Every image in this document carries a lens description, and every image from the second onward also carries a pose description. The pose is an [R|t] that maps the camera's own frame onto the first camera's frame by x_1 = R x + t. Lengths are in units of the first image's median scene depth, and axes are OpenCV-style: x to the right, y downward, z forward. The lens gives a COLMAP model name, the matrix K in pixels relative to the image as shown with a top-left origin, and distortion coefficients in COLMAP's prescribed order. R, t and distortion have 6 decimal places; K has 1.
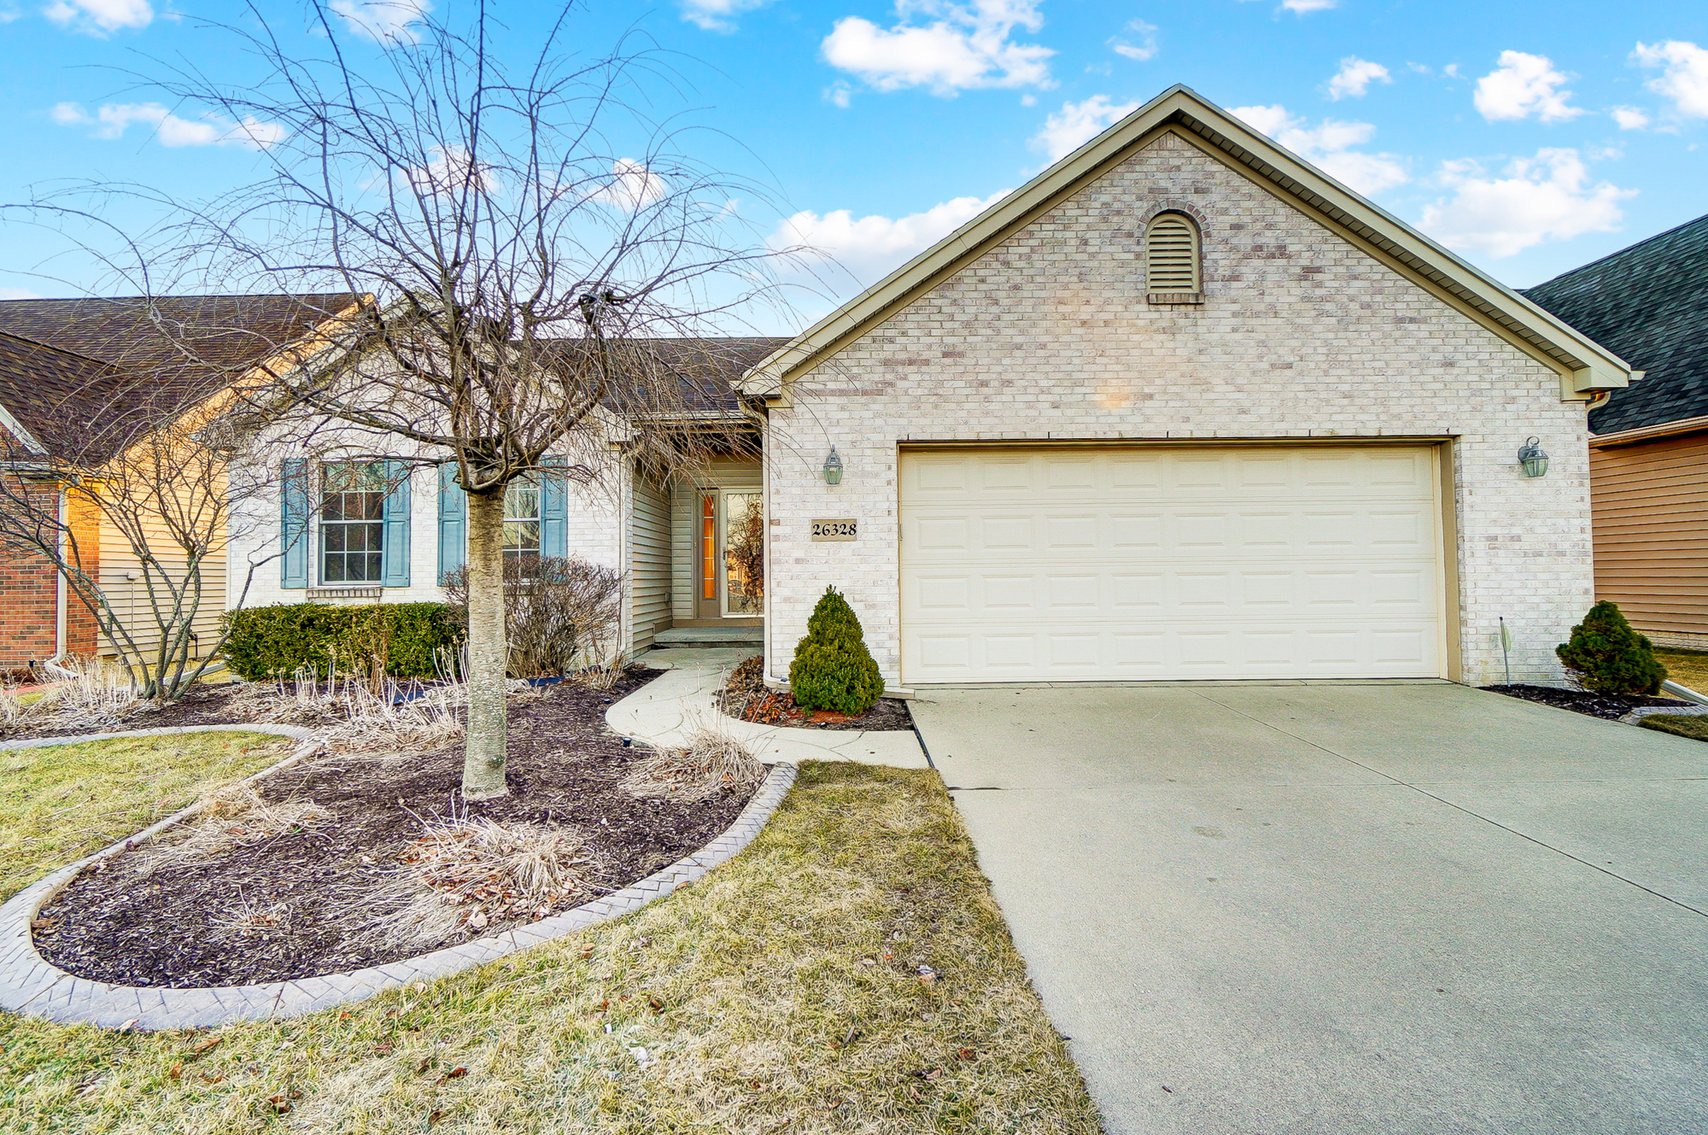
lens RADIAL K [[845.0, 0, 865.9], [0, 845.0, 555.3], [0, 0, 1]] dist [-0.000250, 0.000022]
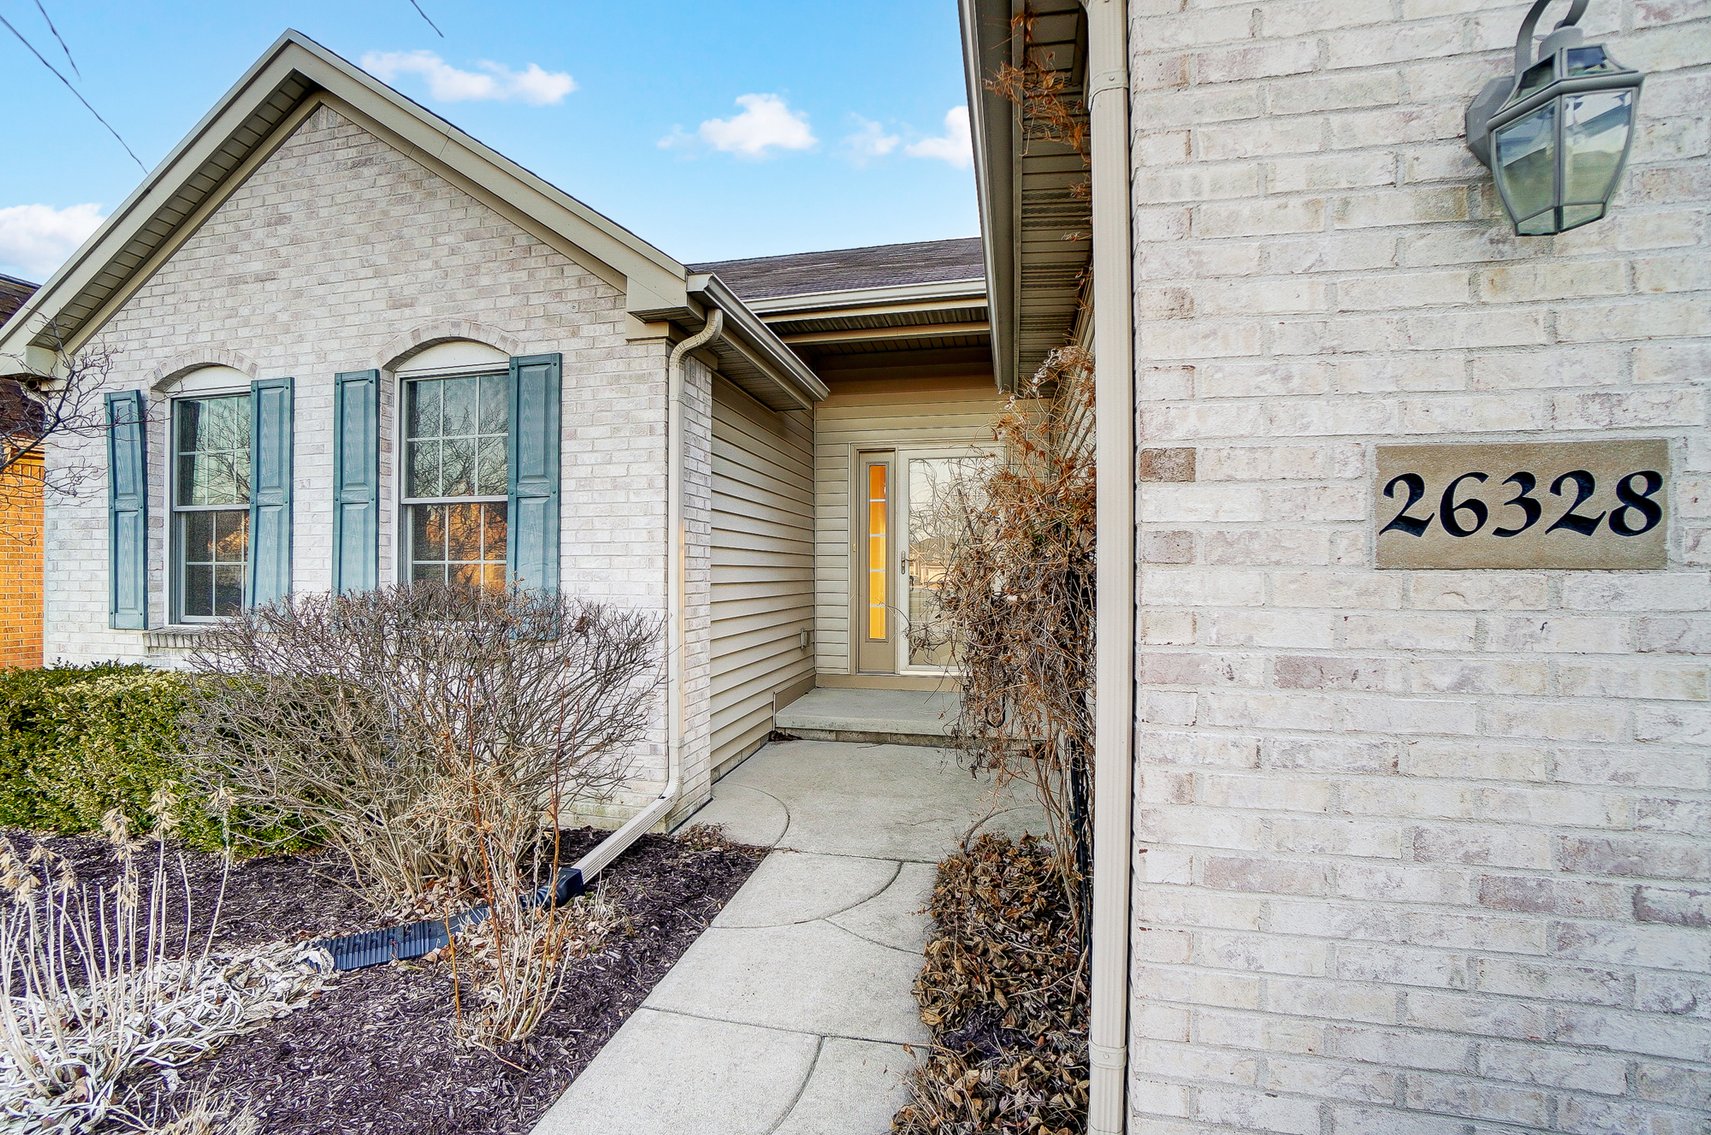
lens RADIAL K [[781.1, 0, 841.3], [0, 781.1, 573.8], [0, 0, 1]] dist [-0.068738, 0.027074]
pose [[0.969912, 0.014442, -0.243027, -0.136057], [-0.007022, 0.999483, 0.031370, -0.019464], [0.243355, -0.028719, 0.969512, 0.809802]]
